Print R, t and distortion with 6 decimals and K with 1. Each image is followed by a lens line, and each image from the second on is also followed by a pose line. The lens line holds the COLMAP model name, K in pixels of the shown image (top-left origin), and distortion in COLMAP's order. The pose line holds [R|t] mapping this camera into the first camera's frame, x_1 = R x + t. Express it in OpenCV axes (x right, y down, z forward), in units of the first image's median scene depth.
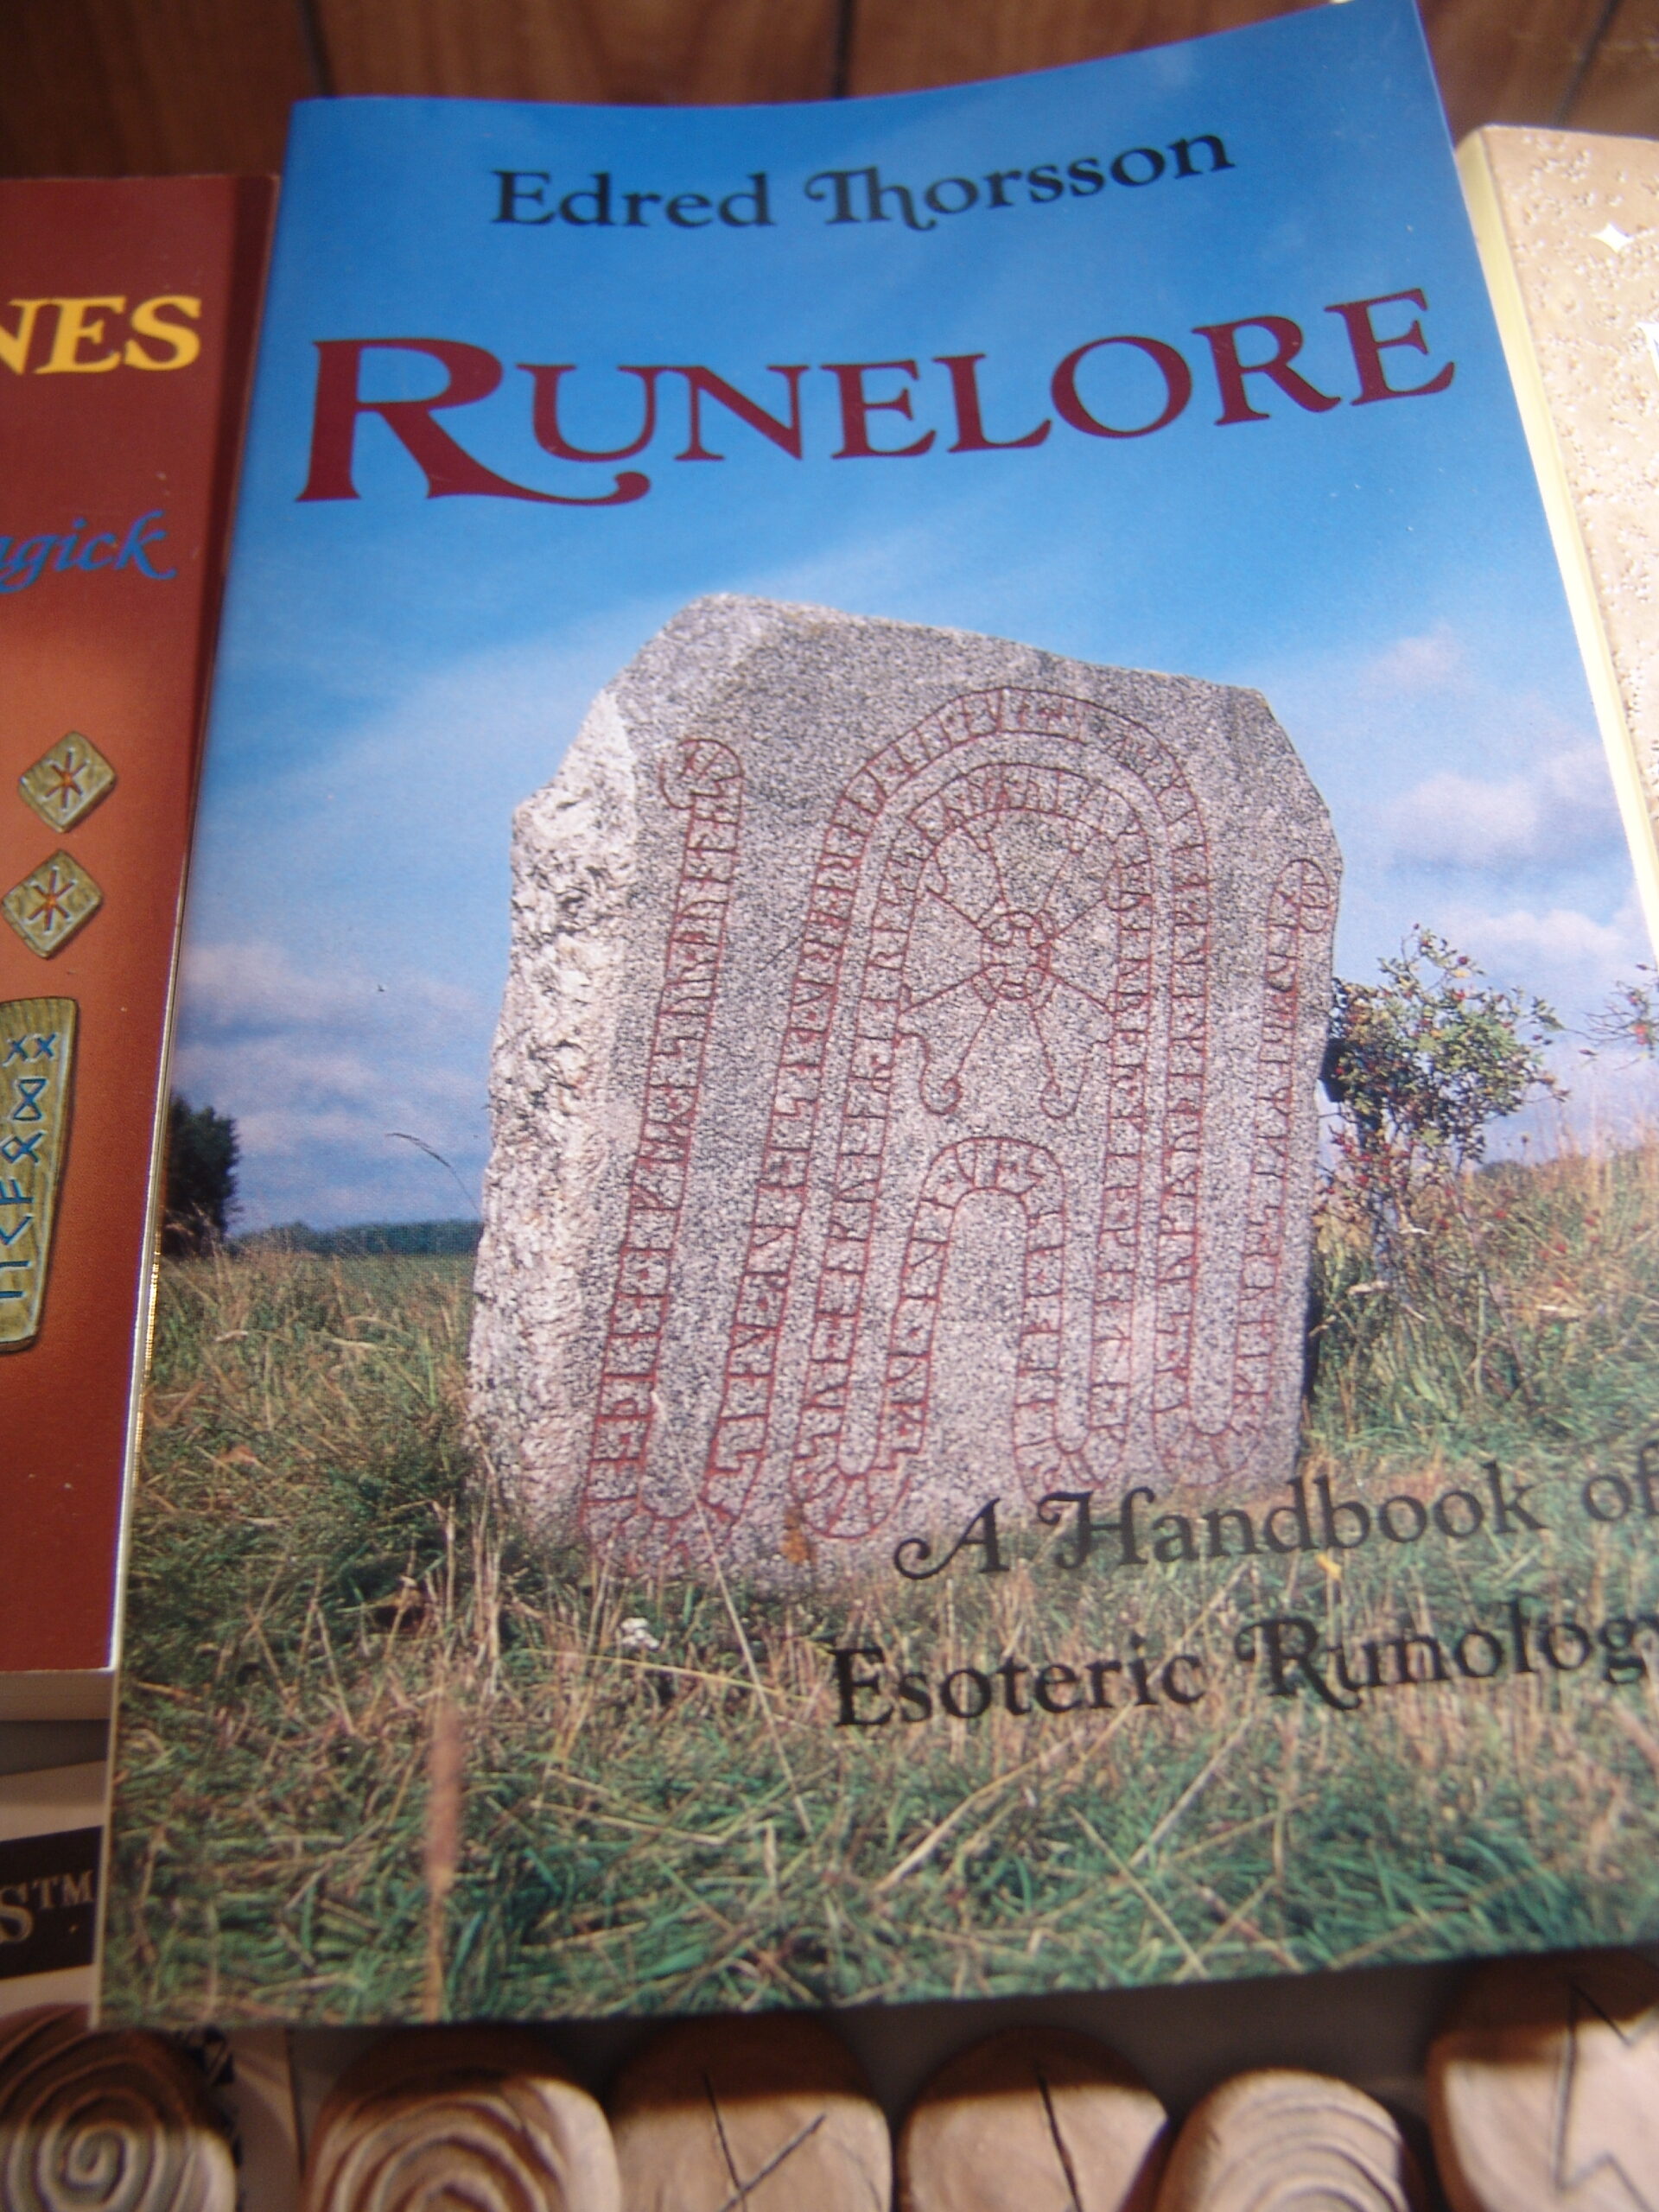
lens RADIAL K [[1820.2, 0, 823.2], [0, 1820.2, 1153.6], [0, 0, 1]] dist [-0.167689, 0.105614]
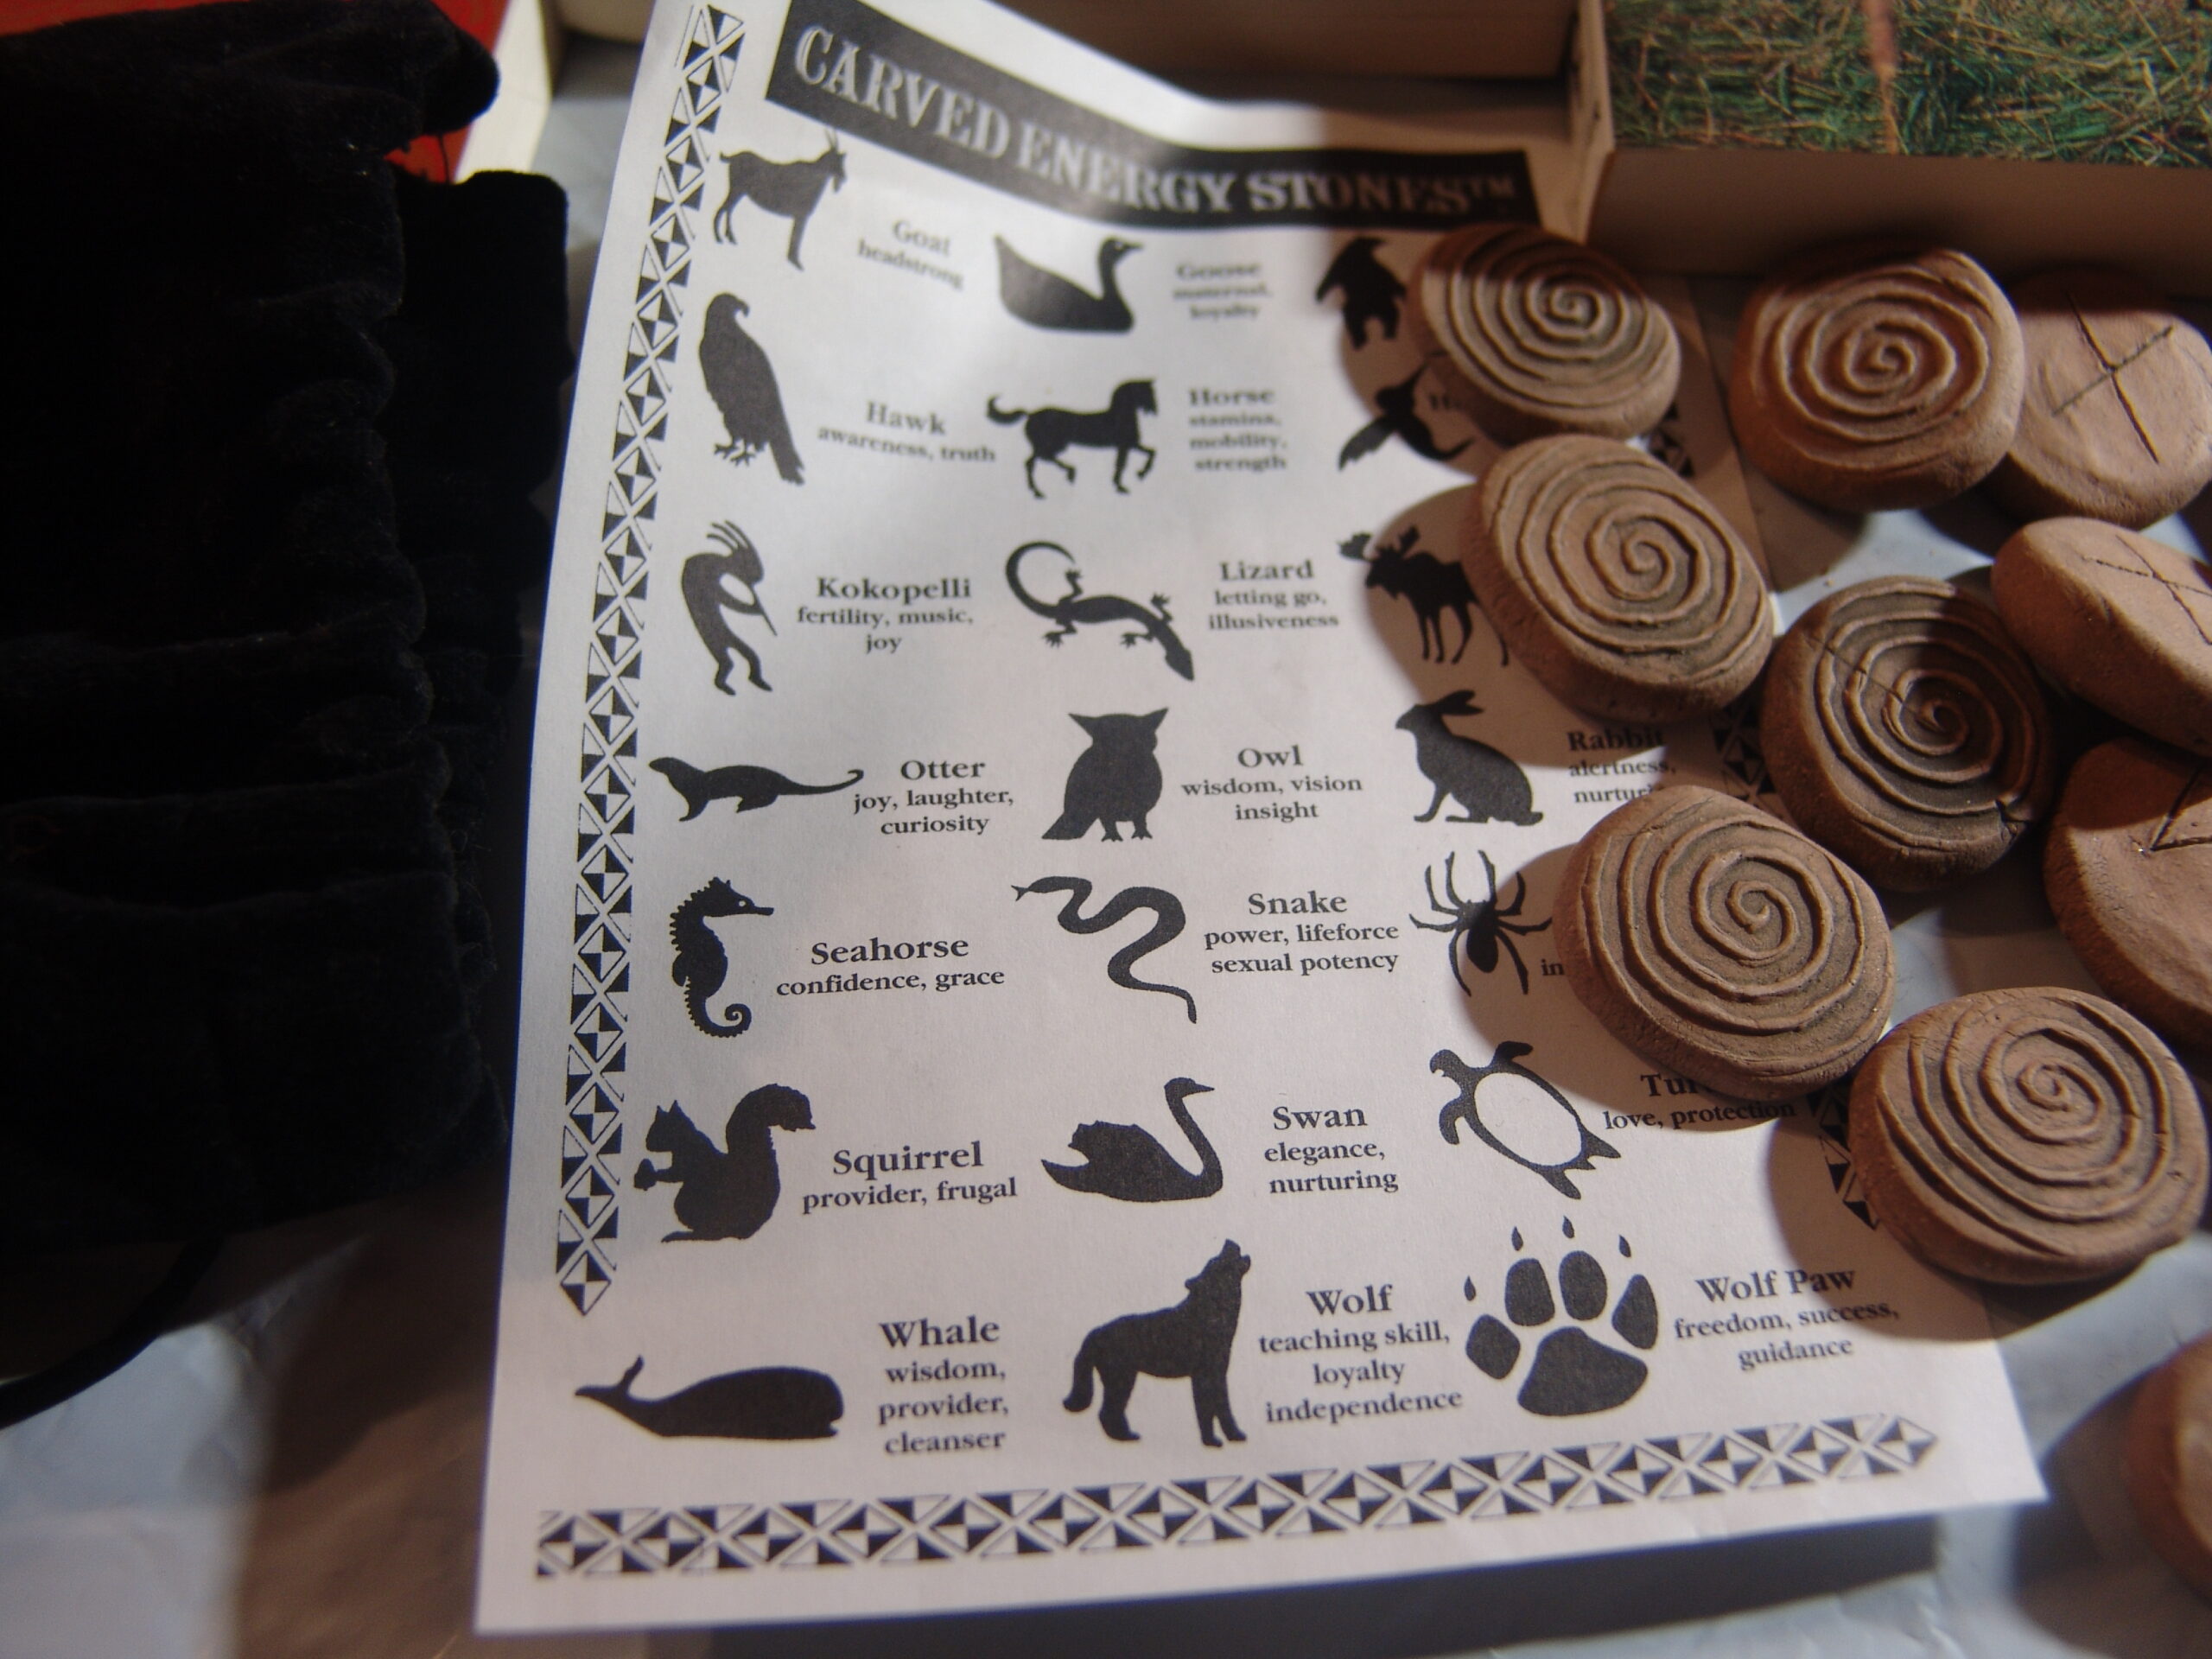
lens RADIAL K [[1818.7, 0, 1107.1], [0, 1818.7, 915.1], [0, 0, 1]] dist [-0.165532, 0.105470]
pose [[0.991851, 0.066097, -0.108919, -0.583367], [-0.067318, 0.997703, -0.007566, 1.039482], [0.108169, 0.014836, 0.994022, -0.248025]]
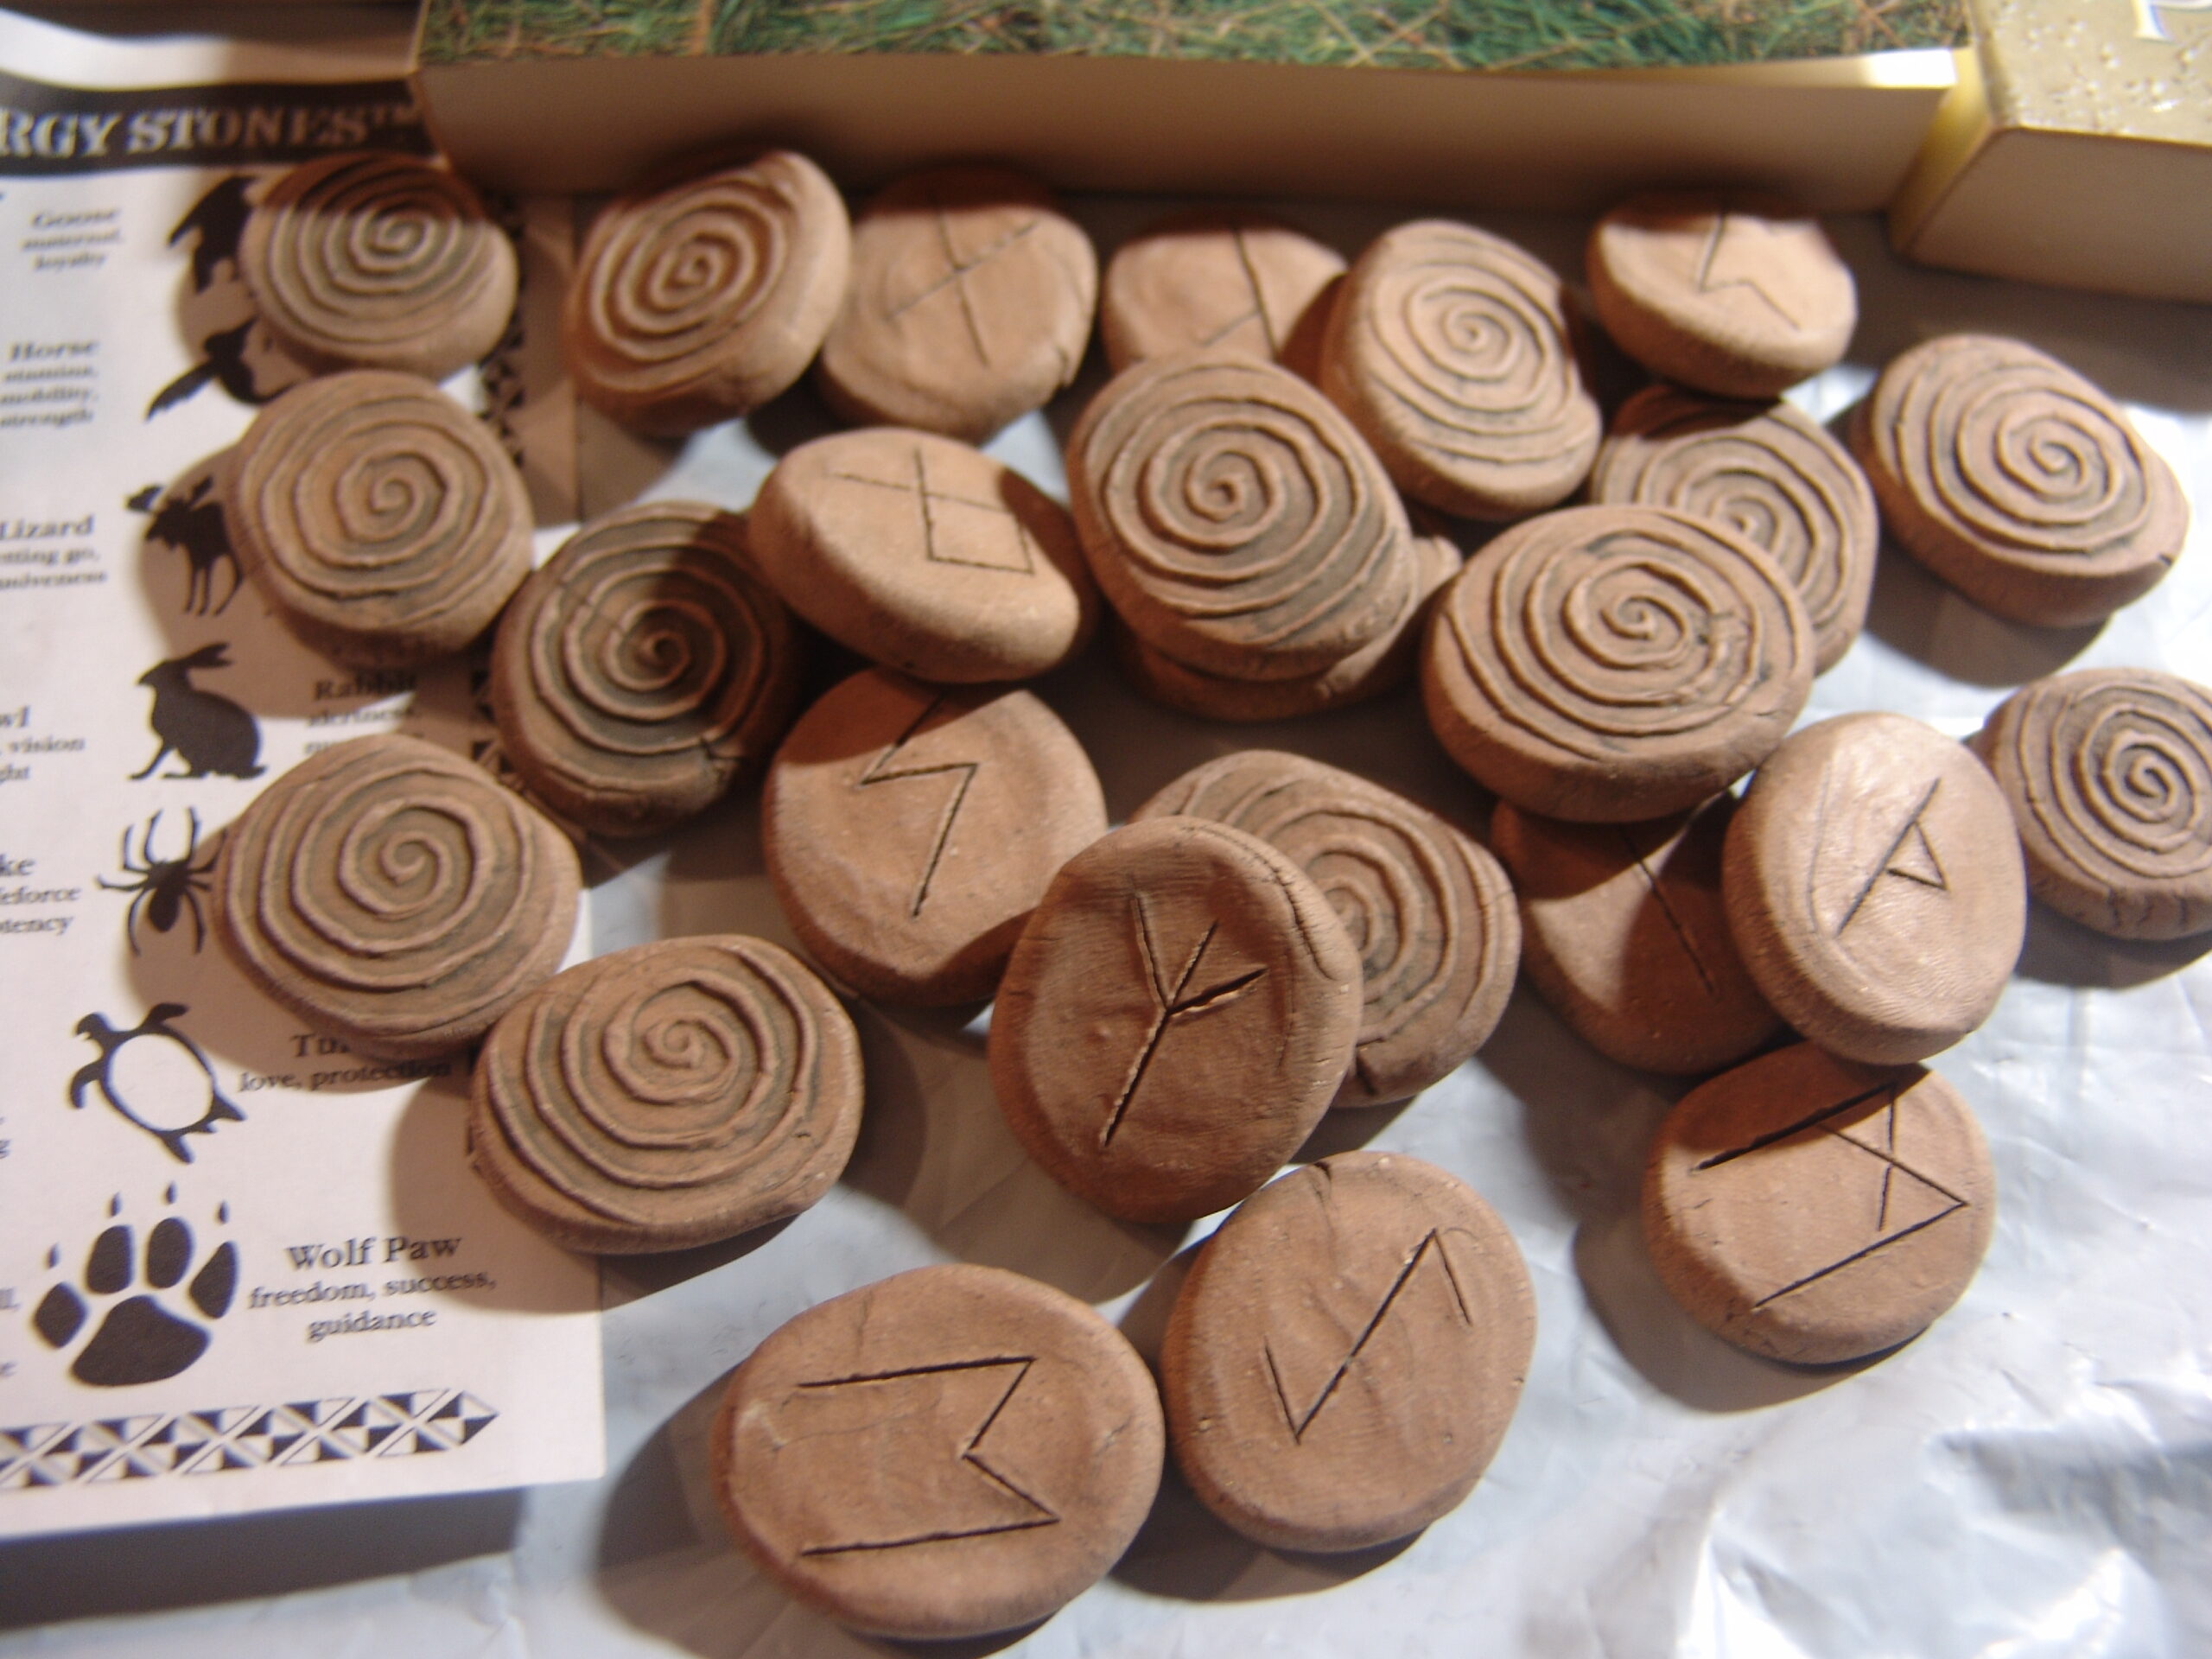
lens RADIAL K [[1820.2, 0, 1100.3], [0, 1820.2, 895.7], [0, 0, 1]] dist [-0.167689, 0.105614]
pose [[0.997737, 0.042034, -0.052480, 0.123234], [-0.041190, 0.999006, 0.017064, 0.988828], [0.053145, -0.014864, 0.998476, -0.147595]]
